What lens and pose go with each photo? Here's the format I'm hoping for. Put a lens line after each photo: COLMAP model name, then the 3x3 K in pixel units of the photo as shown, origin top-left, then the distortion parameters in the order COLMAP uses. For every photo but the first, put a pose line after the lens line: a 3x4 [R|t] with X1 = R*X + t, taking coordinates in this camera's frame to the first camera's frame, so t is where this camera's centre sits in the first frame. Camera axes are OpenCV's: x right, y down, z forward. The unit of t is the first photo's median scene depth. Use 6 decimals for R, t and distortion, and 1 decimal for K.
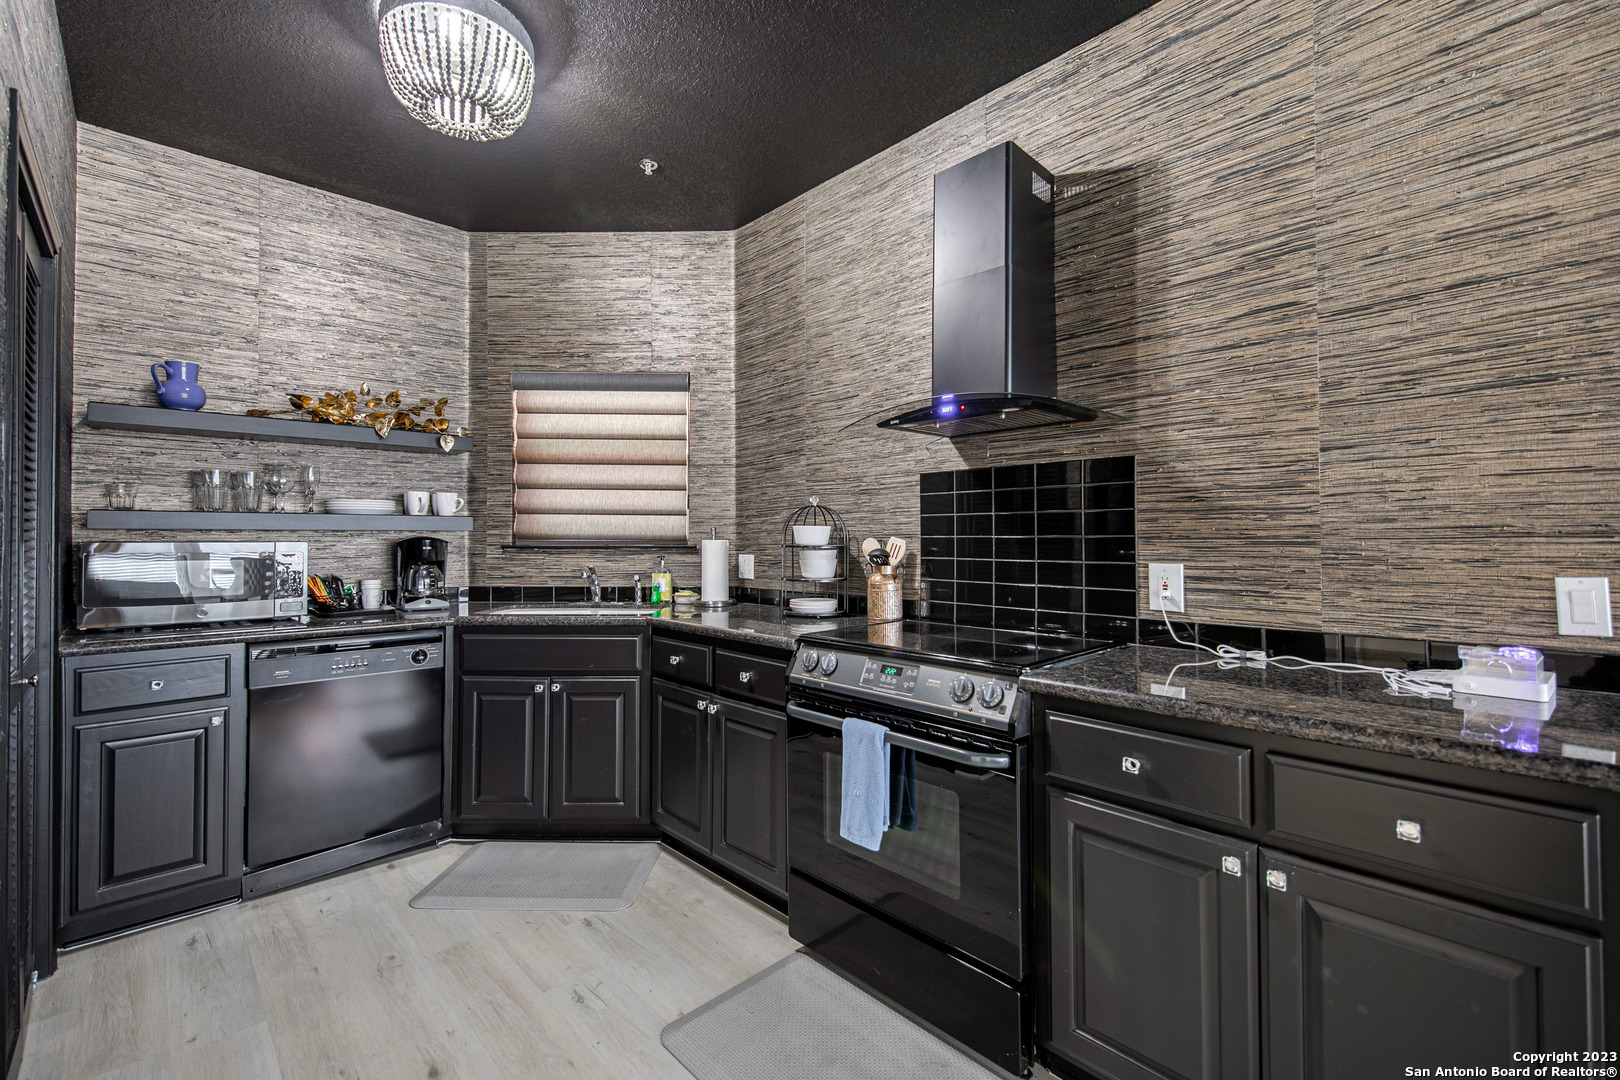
lens RADIAL K [[693.3, 0, 814.2], [0, 693.3, 523.4], [0, 0, 1]] dist [0.013657, -0.006198]
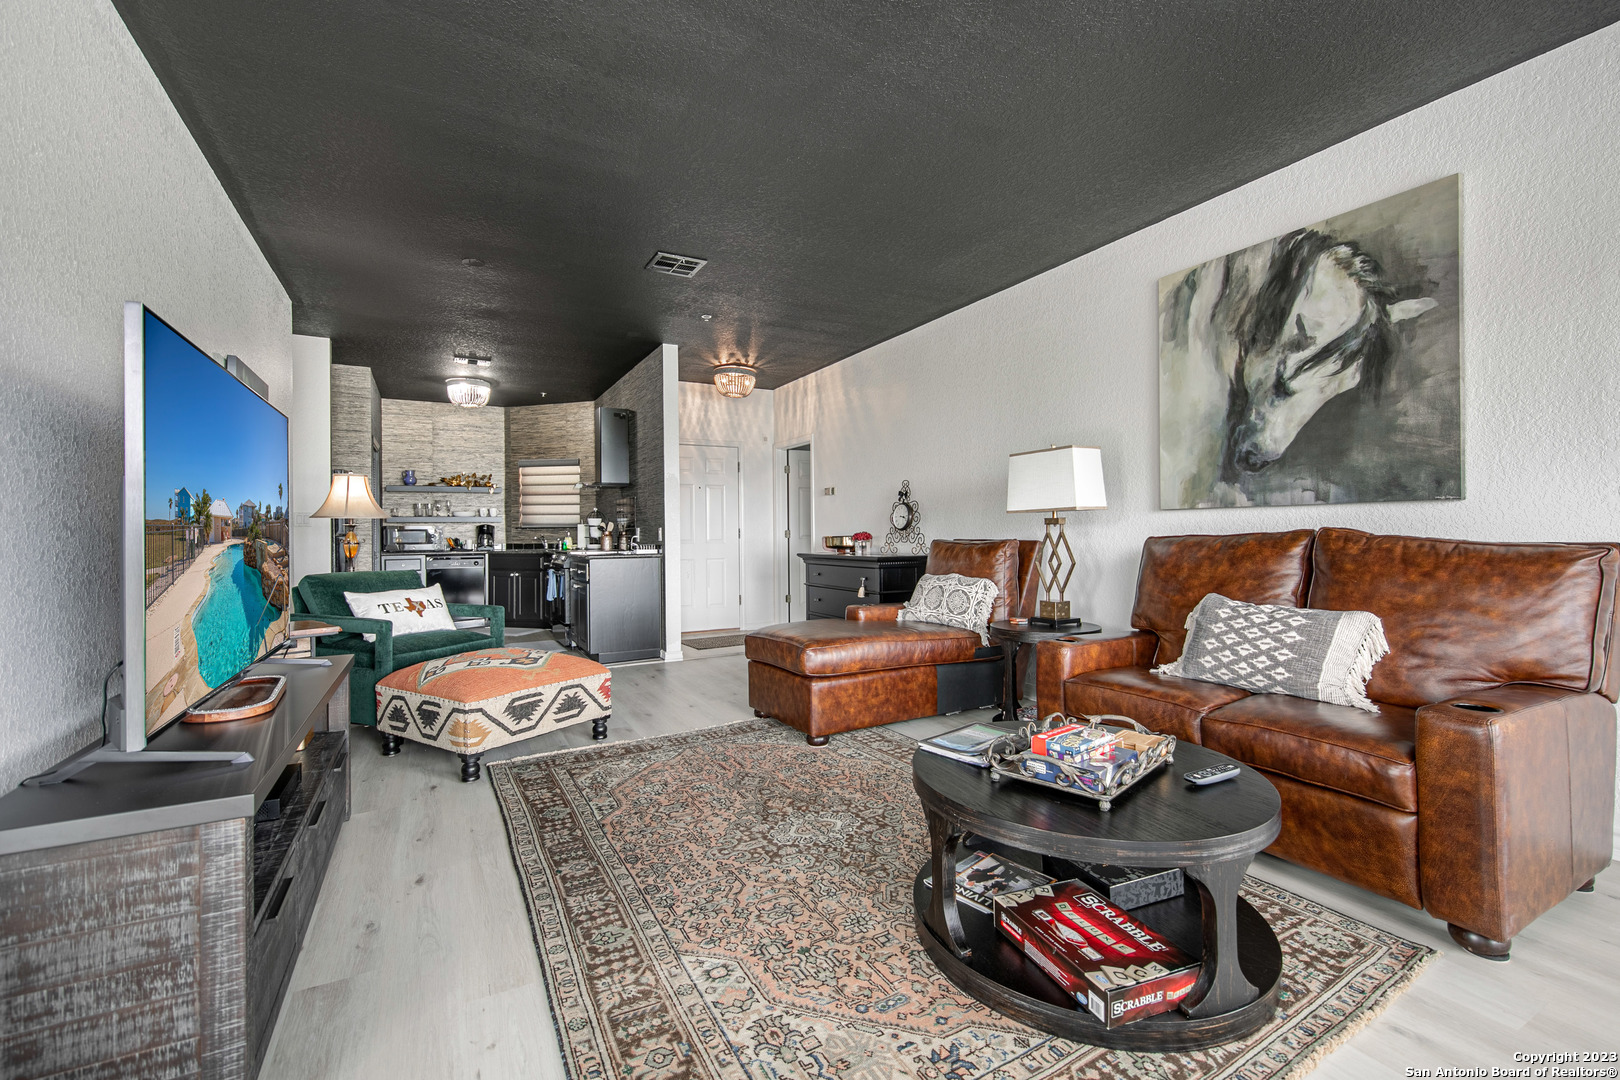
lens RADIAL K [[693.3, 0, 807.5], [0, 693.3, 527.0], [0, 0, 1]] dist [0.013657, -0.006198]
pose [[0.962970, -0.009363, -0.269446, 1.546292], [0.013659, 0.999808, 0.014074, 0.009690], [0.269262, -0.017233, 0.962913, -1.439950]]
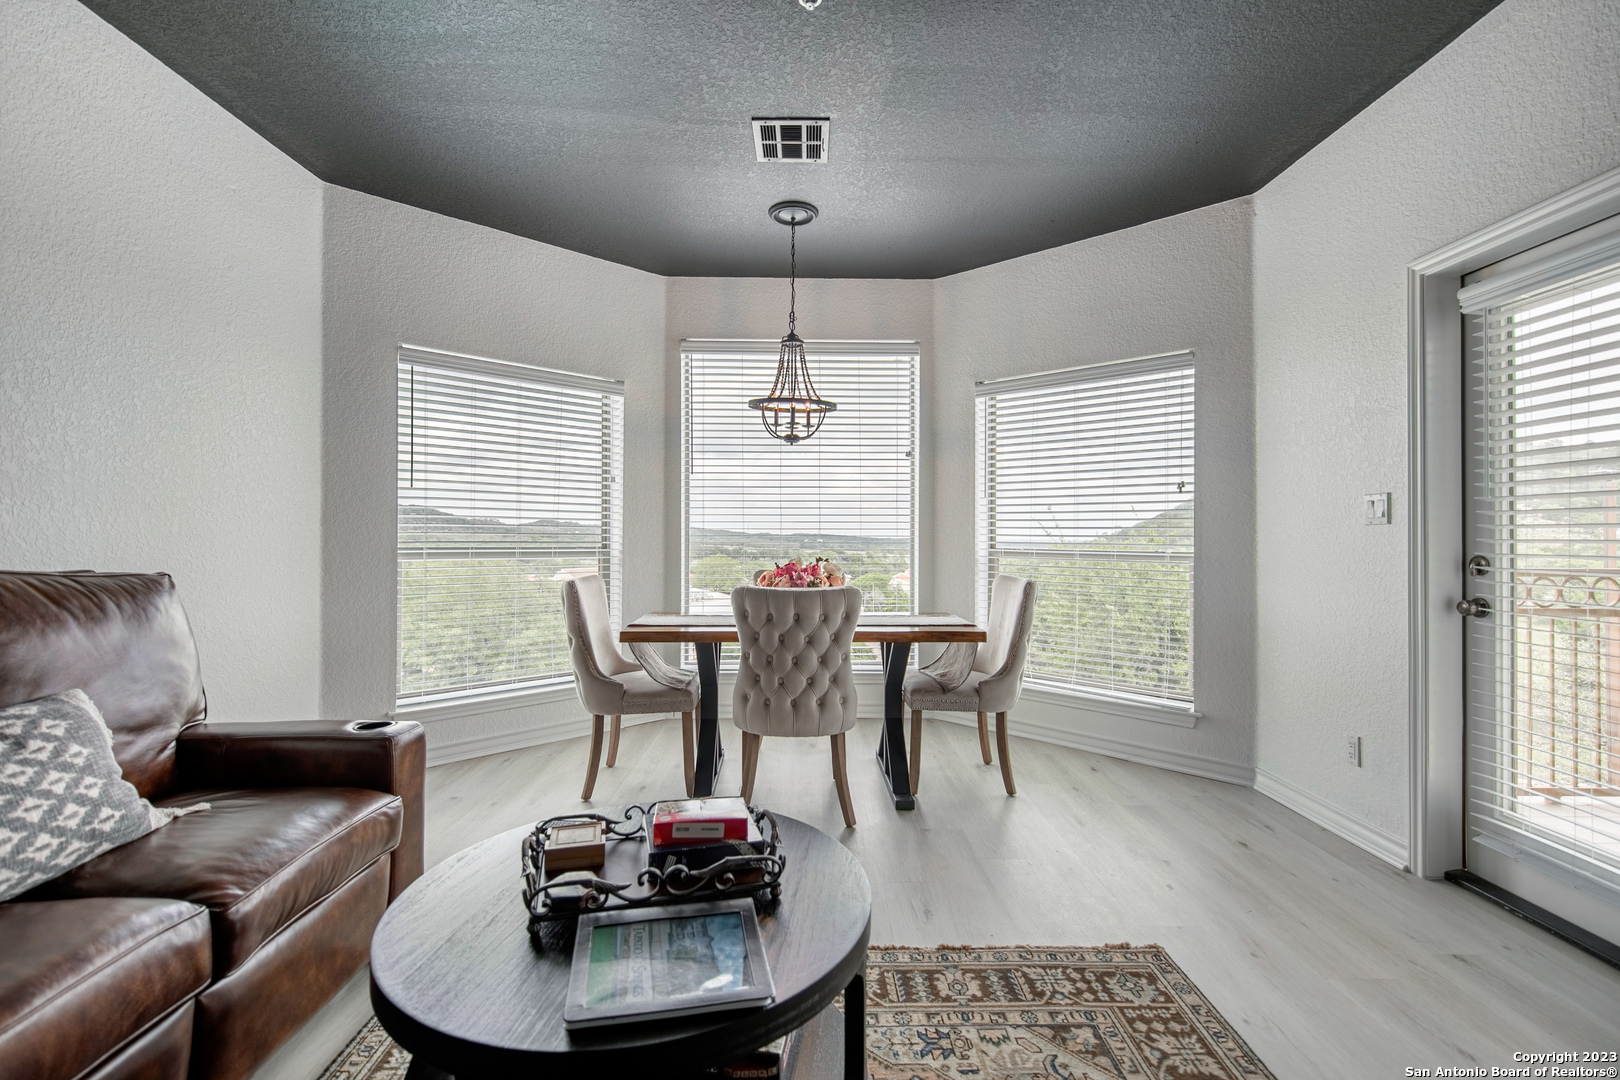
lens RADIAL K [[723.2, 0, 806.0], [0, 723.2, 534.9], [0, 0, 1]] dist [0.012228, -0.006457]
pose [[-0.724937, 0.003231, 0.688808, 1.196322], [-0.014934, 0.999680, -0.020407, 0.018159], [-0.688654, -0.025080, -0.724657, -0.465817]]
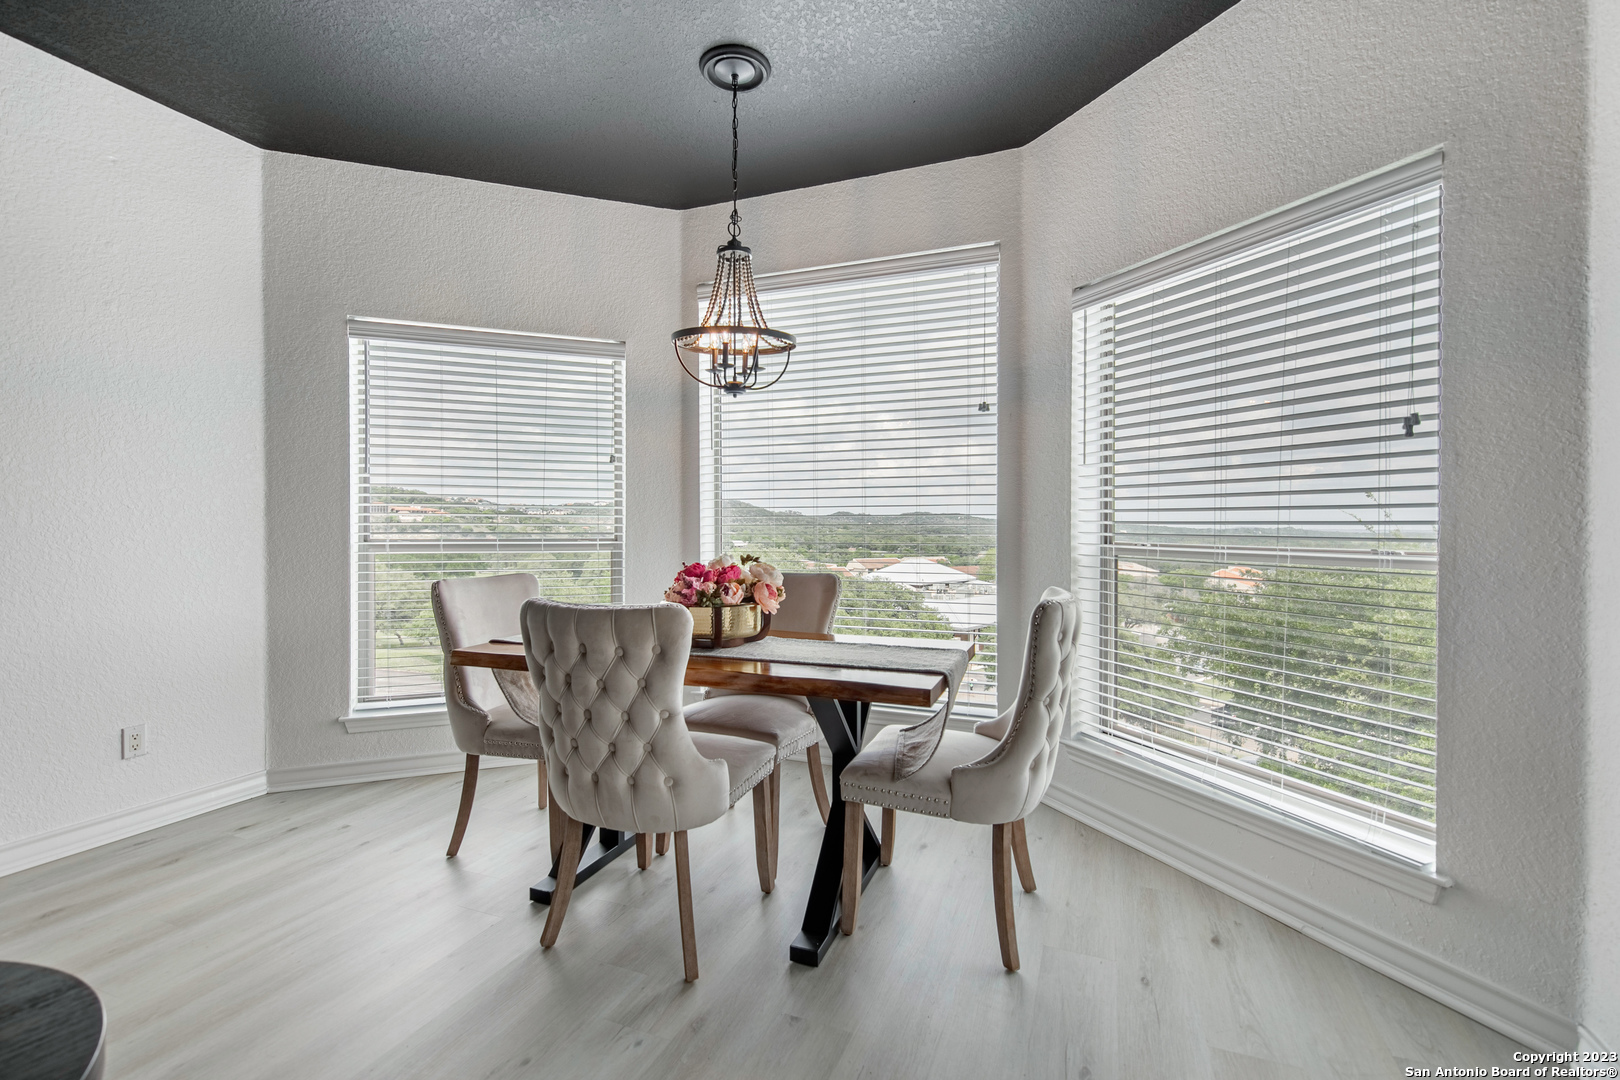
lens RADIAL K [[723.2, 0, 809.2], [0, 723.2, 534.9], [0, 0, 1]] dist [0.012228, -0.006457]
pose [[-0.403112, -0.007016, 0.915124, 1.218146], [-0.018426, 0.999830, -0.000451, 0.006085], [-0.914965, -0.017044, -0.403173, -1.067221]]
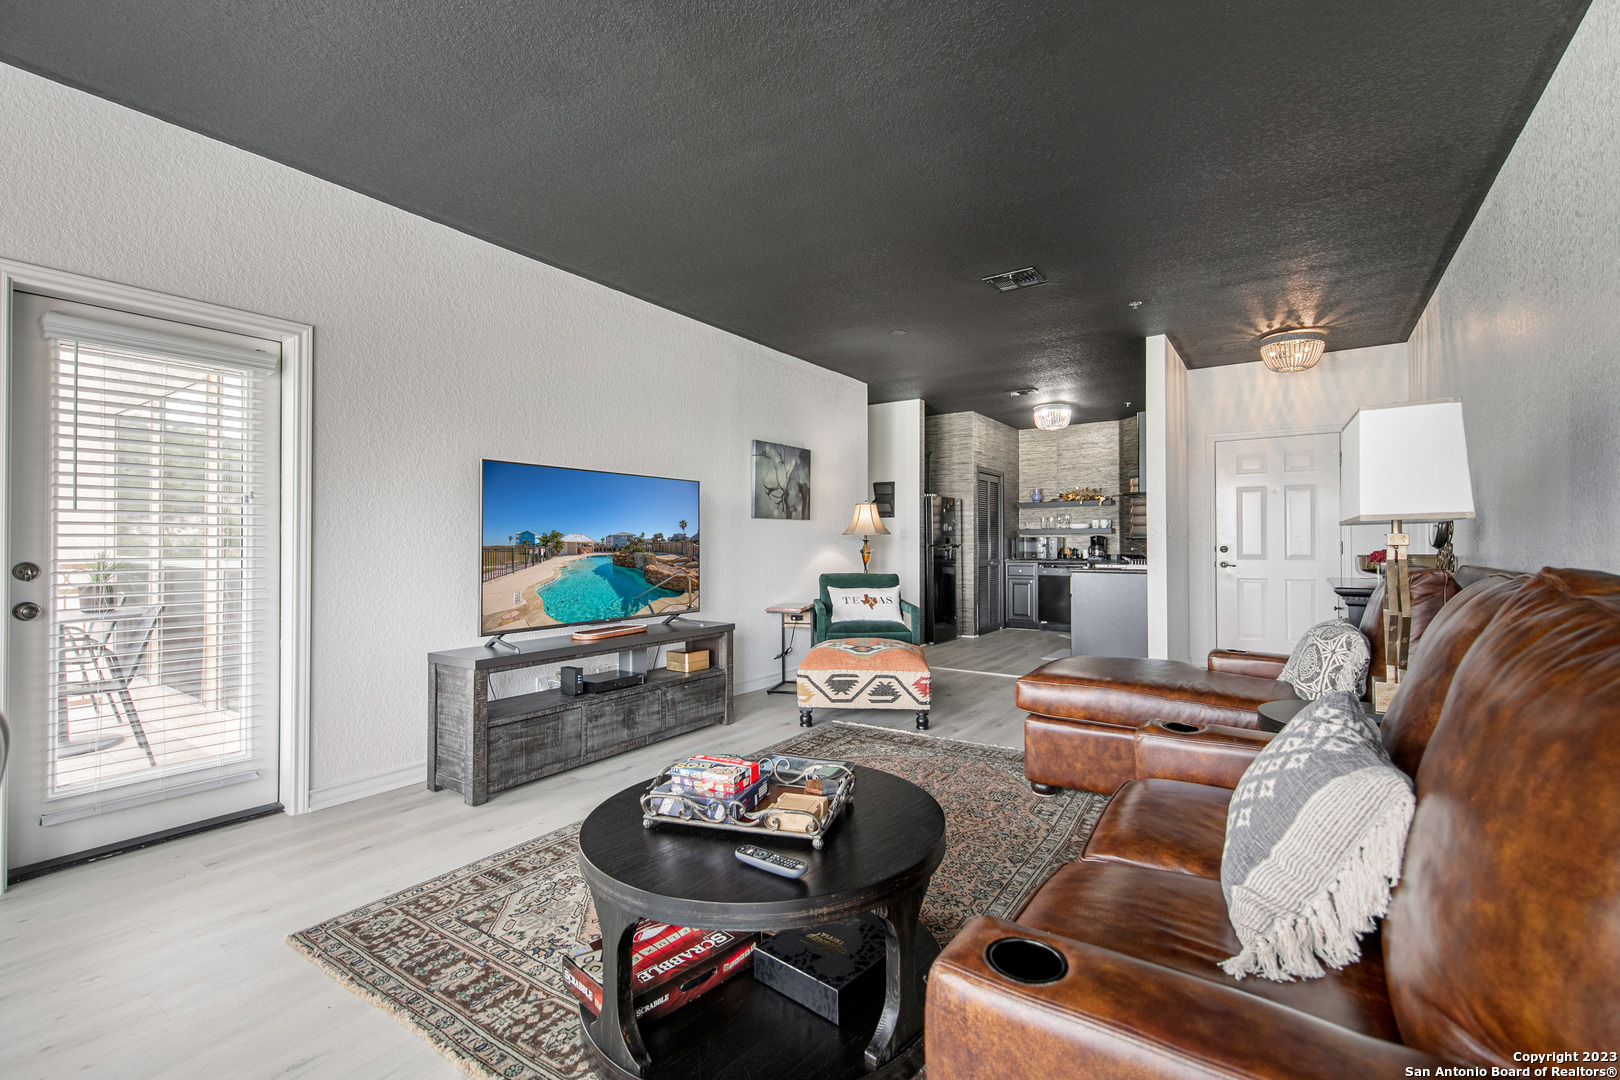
lens RADIAL K [[693.3, 0, 813.7], [0, 693.3, 532.9], [0, 0, 1]] dist [0.013657, -0.006198]
pose [[0.204353, -0.014710, -0.978787, 2.221426], [0.024811, 0.999644, -0.009844, 0.008748], [0.978583, -0.022273, 0.204645, -0.827406]]
